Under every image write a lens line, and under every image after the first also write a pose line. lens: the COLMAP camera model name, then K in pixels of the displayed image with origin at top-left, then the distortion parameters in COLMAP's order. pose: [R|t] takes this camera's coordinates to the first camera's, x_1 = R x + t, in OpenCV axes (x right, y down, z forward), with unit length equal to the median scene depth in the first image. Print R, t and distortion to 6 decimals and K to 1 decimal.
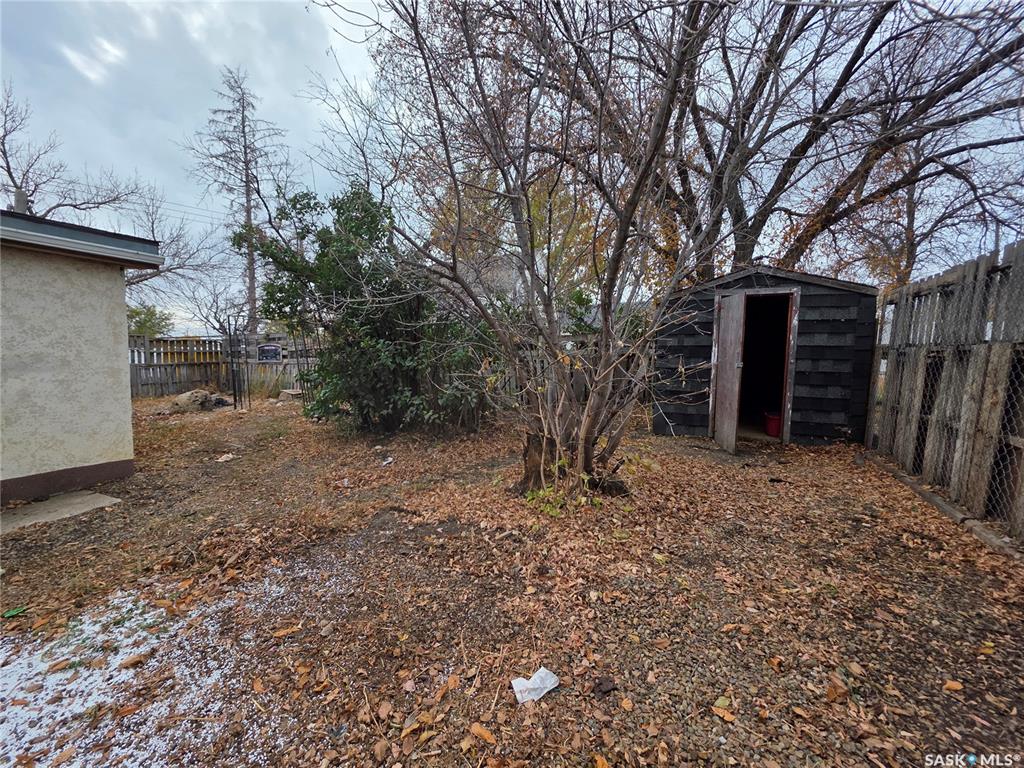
lens RADIAL K [[408.9, 0, 509.5], [0, 408.9, 382.5], [0, 0, 1]] dist [0.001334, 0.000893]
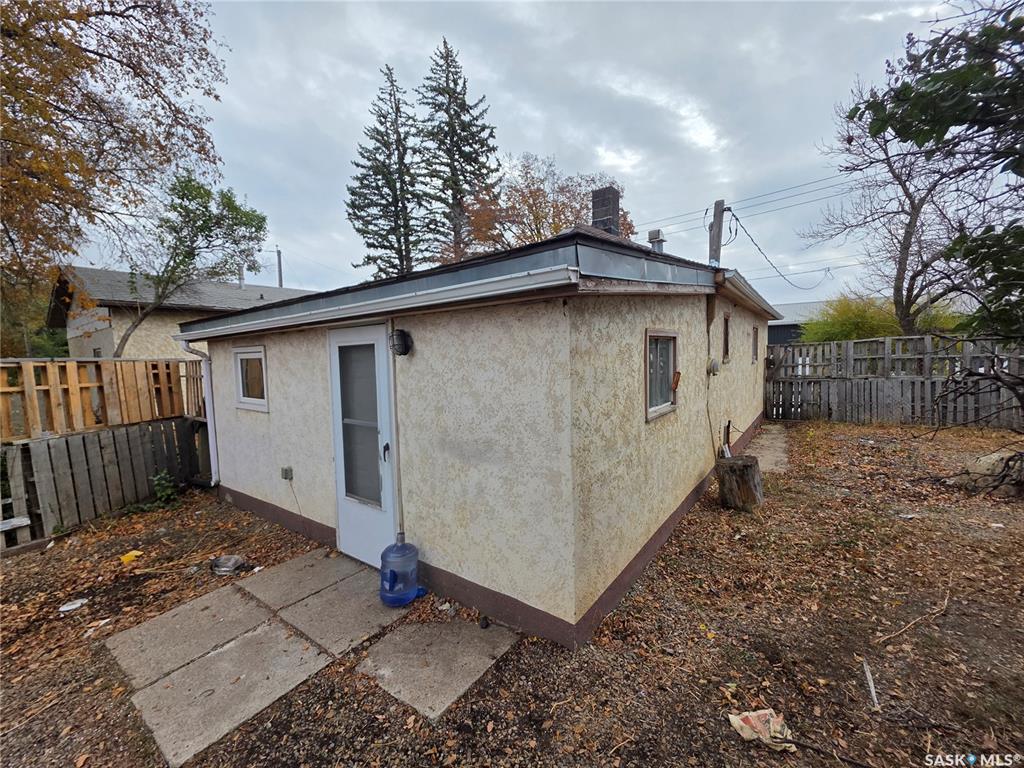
lens RADIAL K [[408.2, 0, 510.1], [0, 408.2, 385.6], [0, 0, 1]] dist [0.002108, 0.000230]
pose [[-0.170019, 0.076868, -0.982438, -0.400090], [-0.022162, 0.996403, 0.081796, -0.226096], [0.985191, 0.035680, -0.167704, 1.121873]]
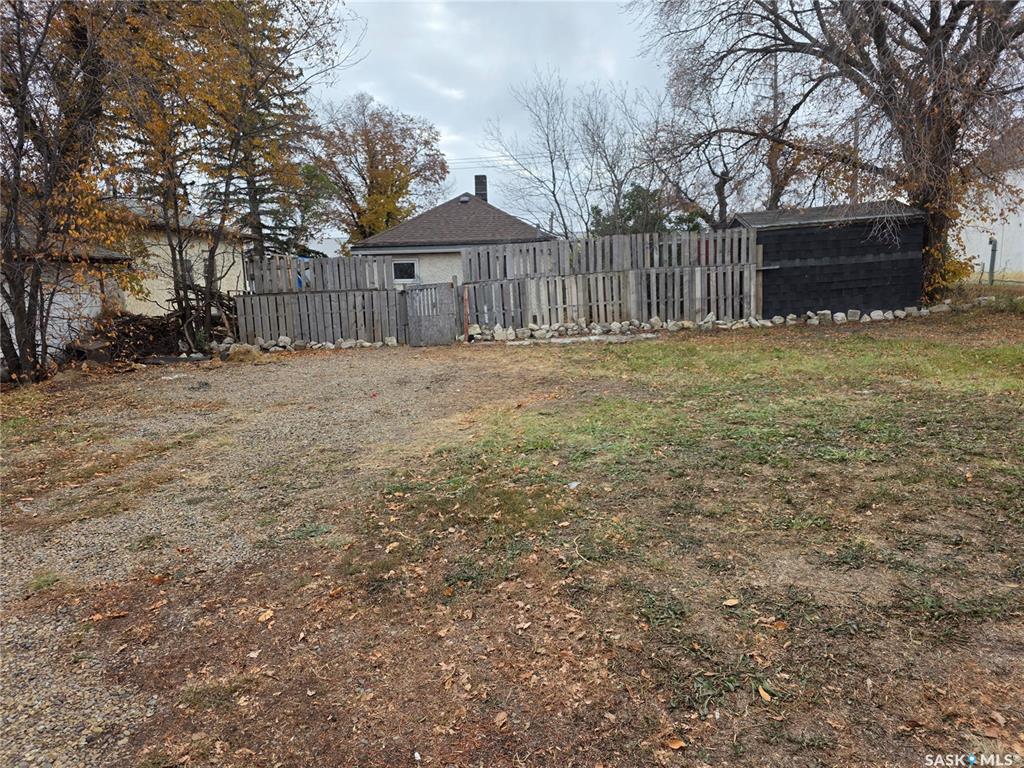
lens RADIAL K [[683.9, 0, 505.8], [0, 683.9, 381.2], [0, 0, 1]] dist [0.094664, -0.098613]
pose [[0.382420, 0.114972, -0.916808, 3.933140], [-0.016779, 0.992929, 0.117519, 0.093102], [0.923836, -0.029559, 0.381645, -1.308297]]
